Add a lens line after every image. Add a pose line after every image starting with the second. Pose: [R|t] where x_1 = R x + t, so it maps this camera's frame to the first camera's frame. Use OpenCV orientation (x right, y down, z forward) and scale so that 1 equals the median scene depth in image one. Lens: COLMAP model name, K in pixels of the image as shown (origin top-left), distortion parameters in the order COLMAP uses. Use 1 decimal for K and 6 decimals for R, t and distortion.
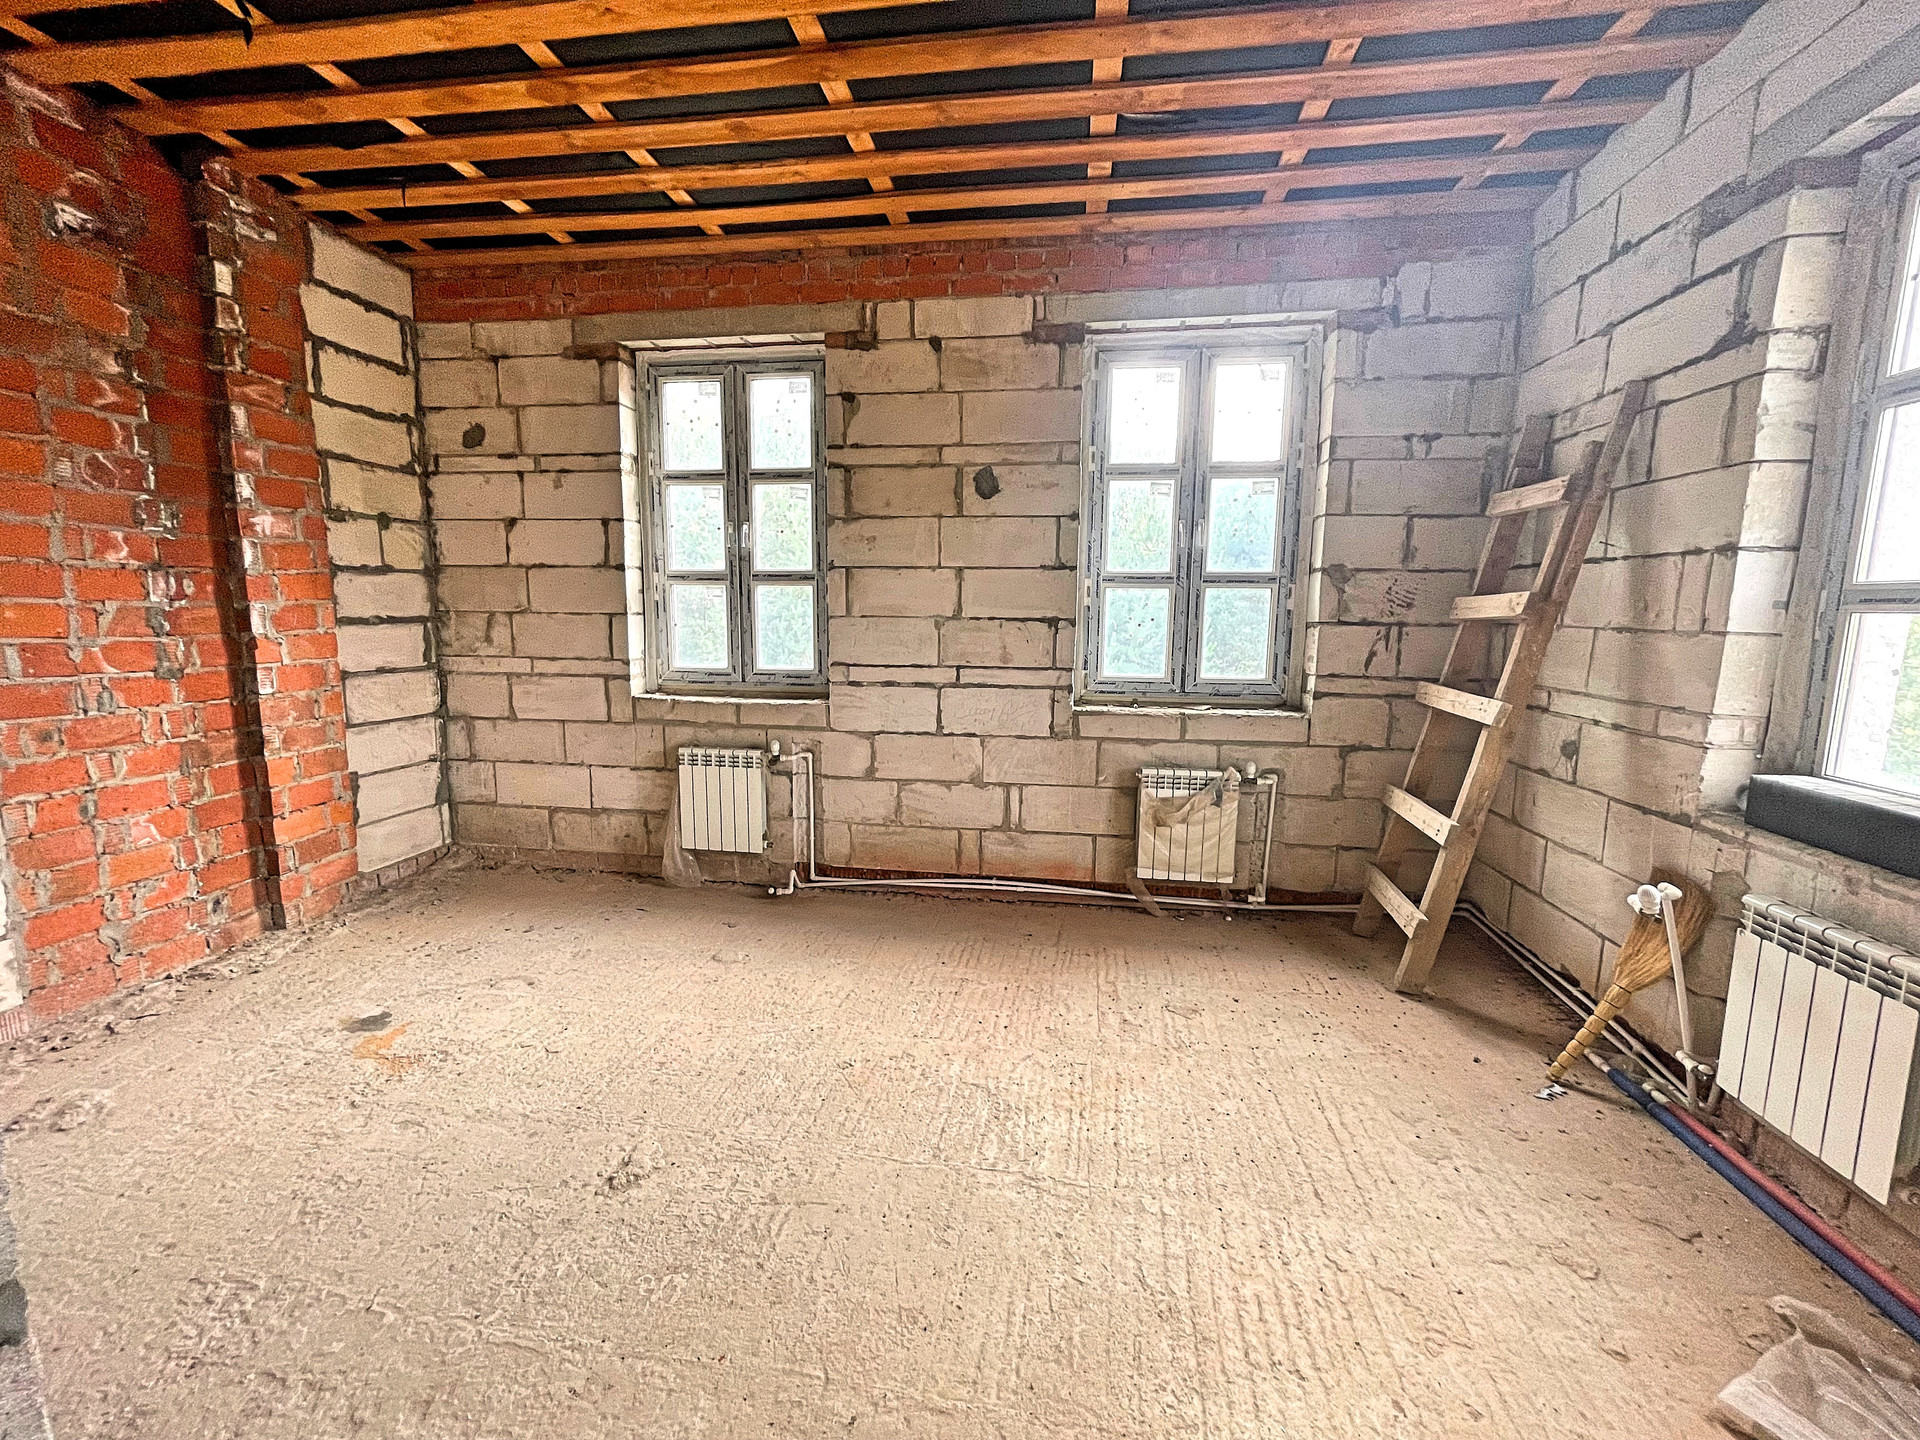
lens RADIAL K [[777.5, 0, 956.7], [0, 777.5, 714.4], [0, 0, 1]] dist [-0.001979, 0.000071]
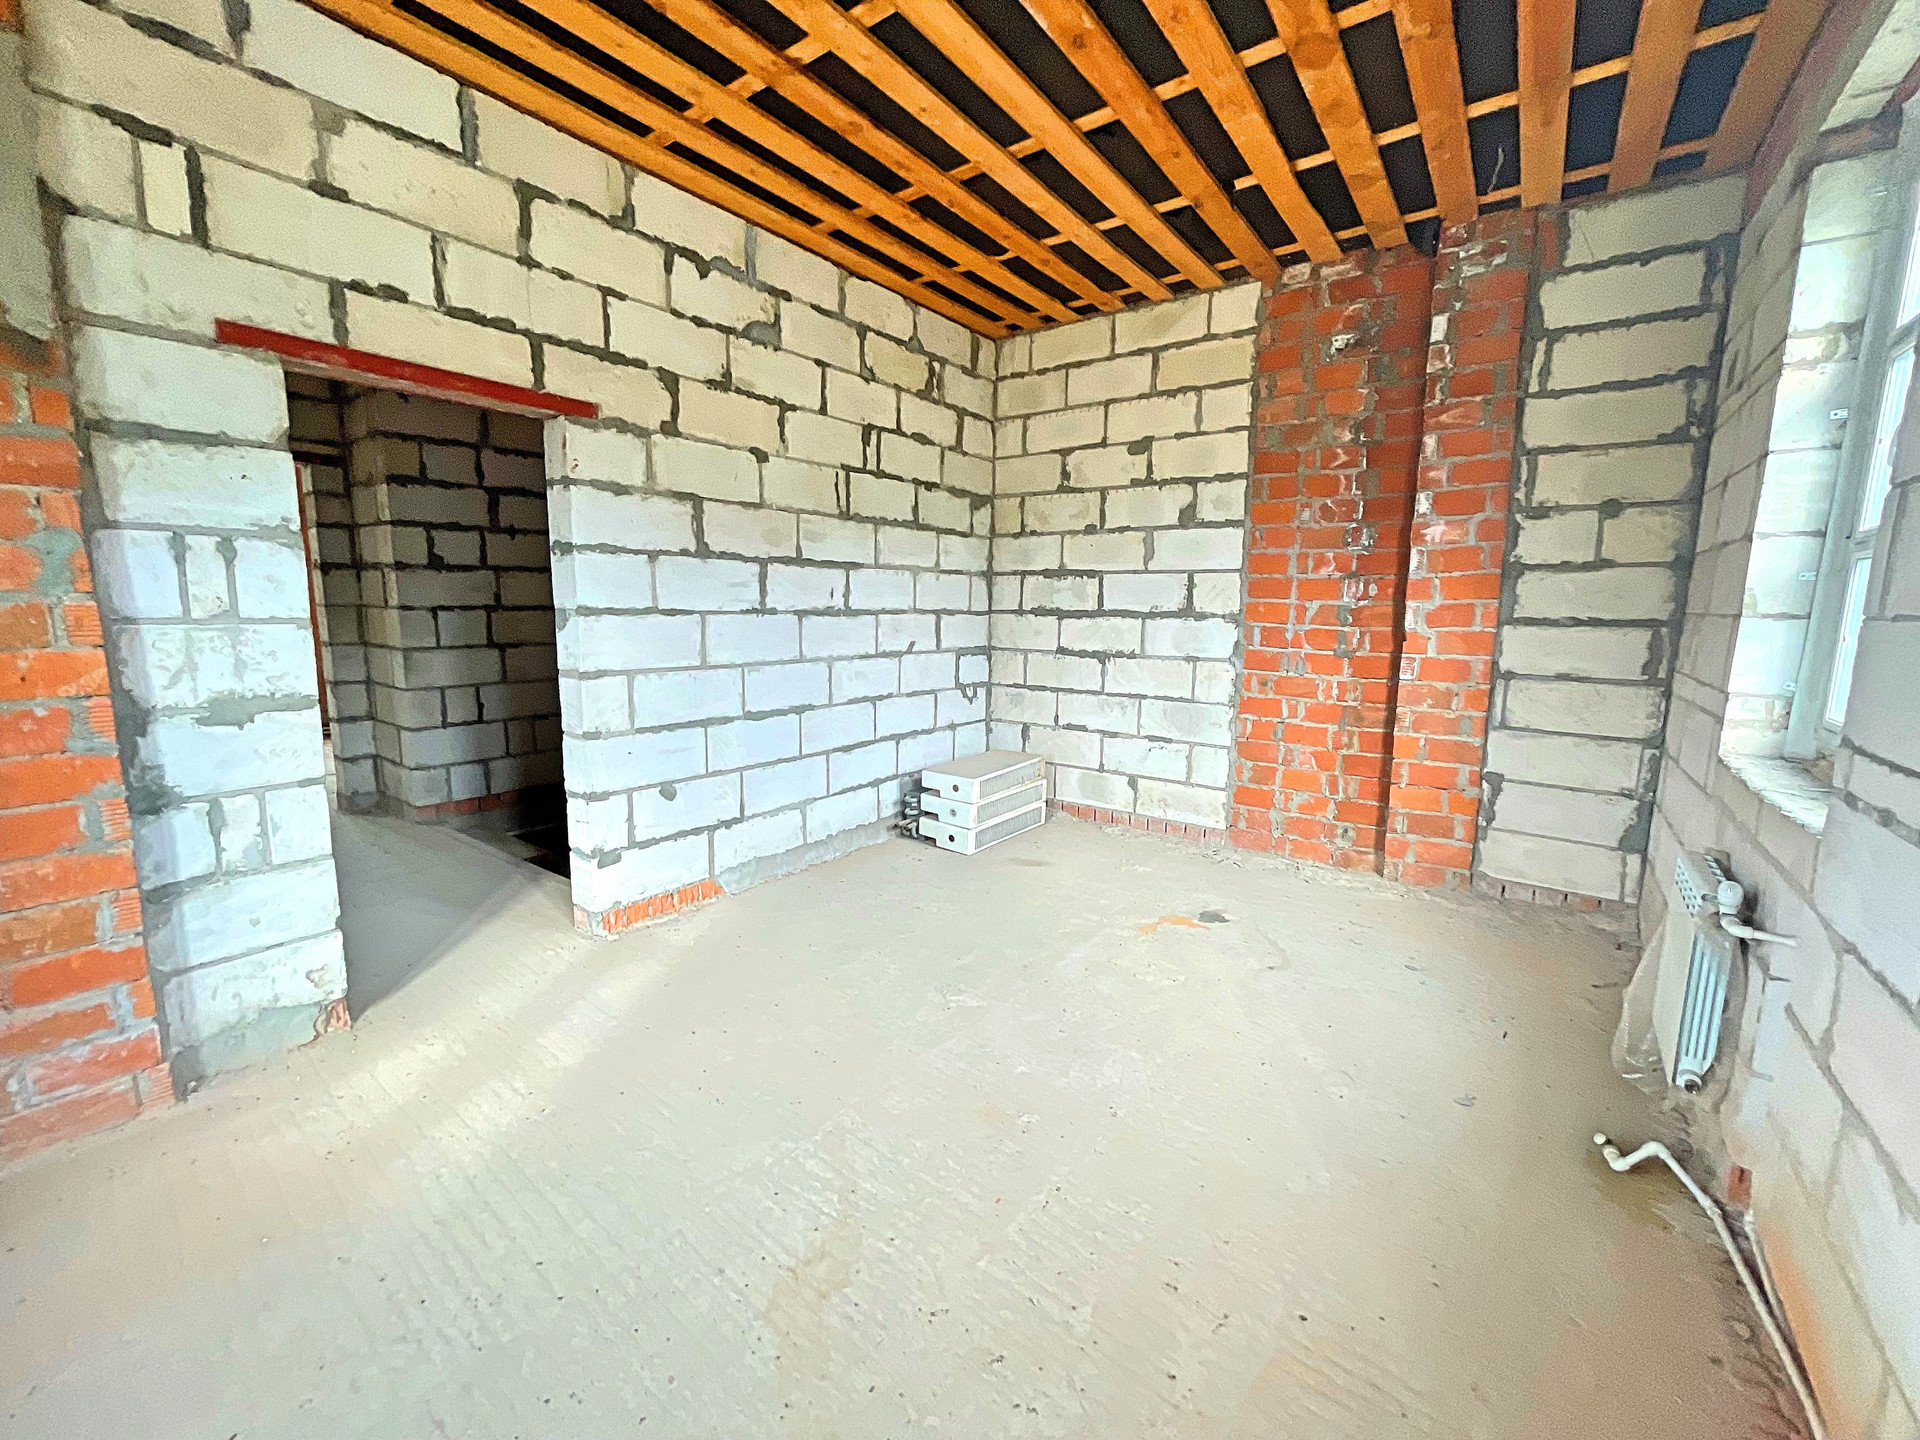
lens RADIAL K [[777.5, 0, 956.7], [0, 777.5, 714.4], [0, 0, 1]] dist [-0.001979, 0.000071]
pose [[-0.477670, 0.109864, -0.871643, 0.478444], [-0.136415, 0.970841, 0.197124, -0.116923], [0.867884, 0.213065, -0.448754, 0.970216]]
